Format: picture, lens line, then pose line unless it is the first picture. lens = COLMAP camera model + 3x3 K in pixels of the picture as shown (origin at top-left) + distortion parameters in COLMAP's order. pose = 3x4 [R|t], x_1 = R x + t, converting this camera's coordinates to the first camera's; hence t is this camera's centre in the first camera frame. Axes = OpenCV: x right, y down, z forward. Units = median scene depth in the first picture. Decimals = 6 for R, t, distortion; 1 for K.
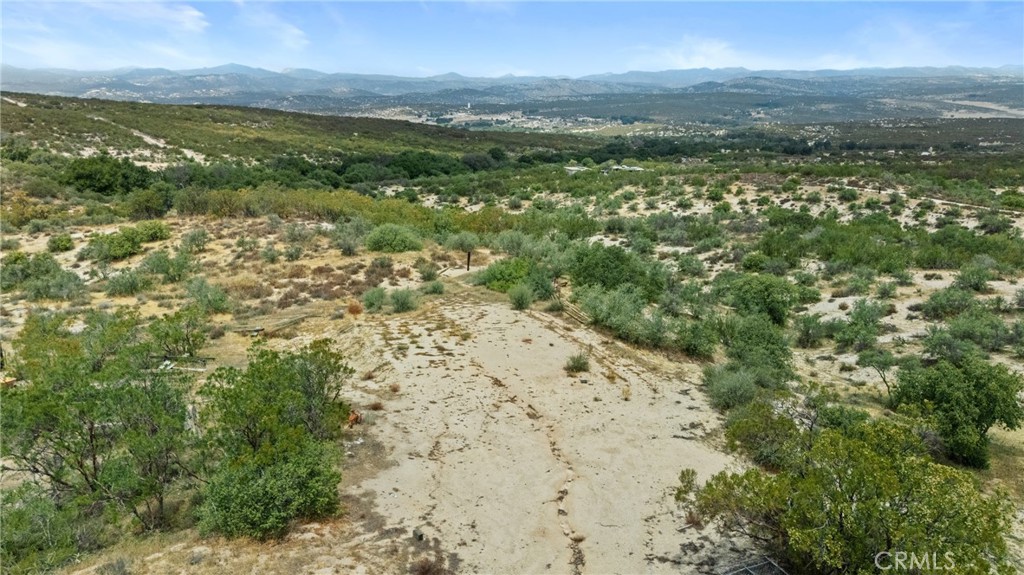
lens RADIAL K [[760.4, 0, 518.1], [0, 760.4, 290.2], [0, 0, 1]] dist [0.057797, -0.038107]
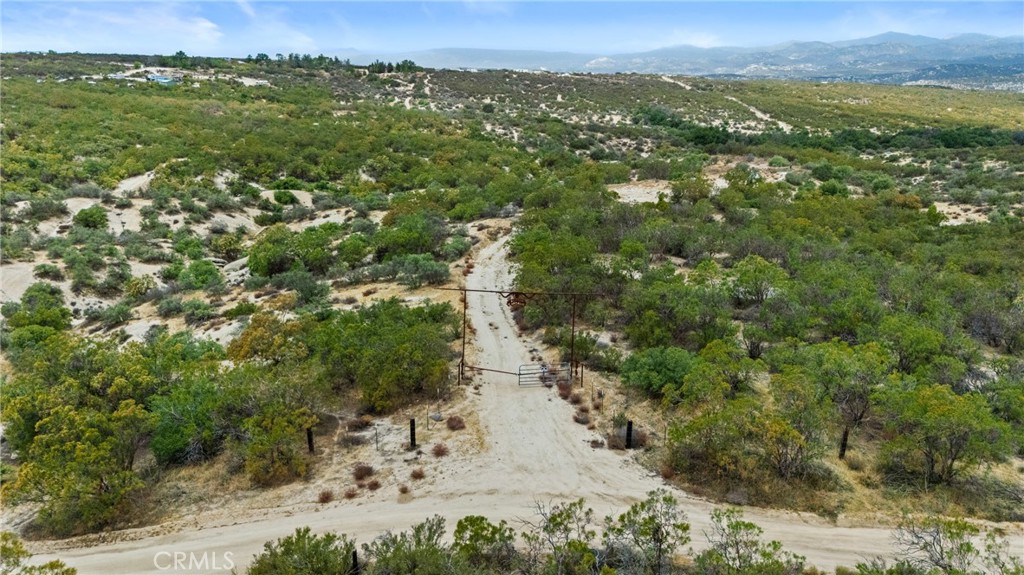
lens RADIAL K [[760.4, 0, 519.6], [0, 760.4, 279.5], [0, 0, 1]] dist [0.057797, -0.038107]
pose [[0.712697, 0.167335, -0.681220, 0.202668], [-0.151092, 0.984955, 0.083871, 0.046820], [0.685006, 0.043152, 0.727258, -0.285136]]
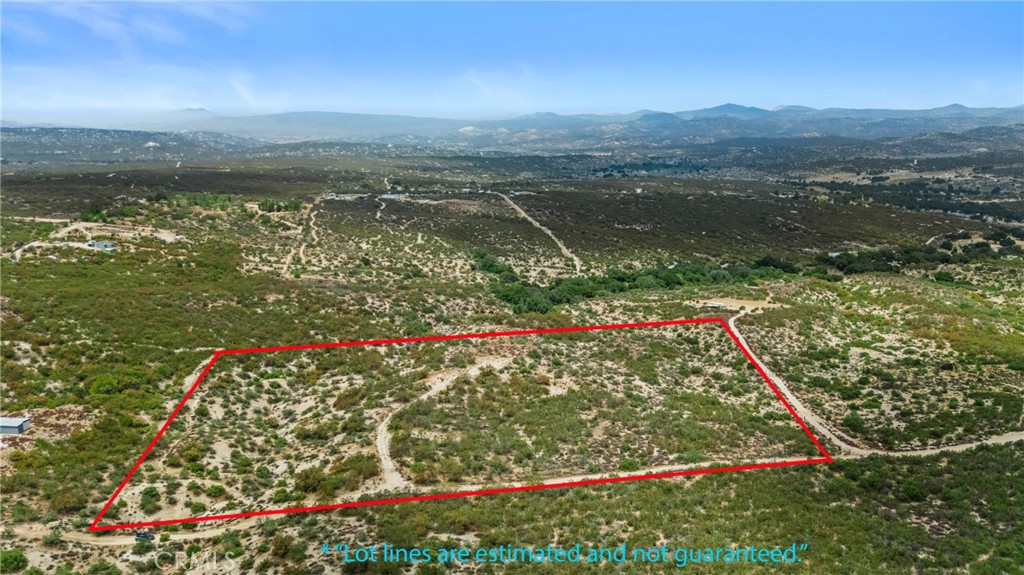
lens RADIAL K [[760.4, 0, 516.7], [0, 760.4, 292.8], [0, 0, 1]] dist [0.057797, -0.038107]
pose [[0.817974, 0.078610, -0.569859, 0.509181], [-0.099911, 0.994977, -0.006159, -0.063044], [0.566512, 0.061973, 0.821720, -0.615441]]
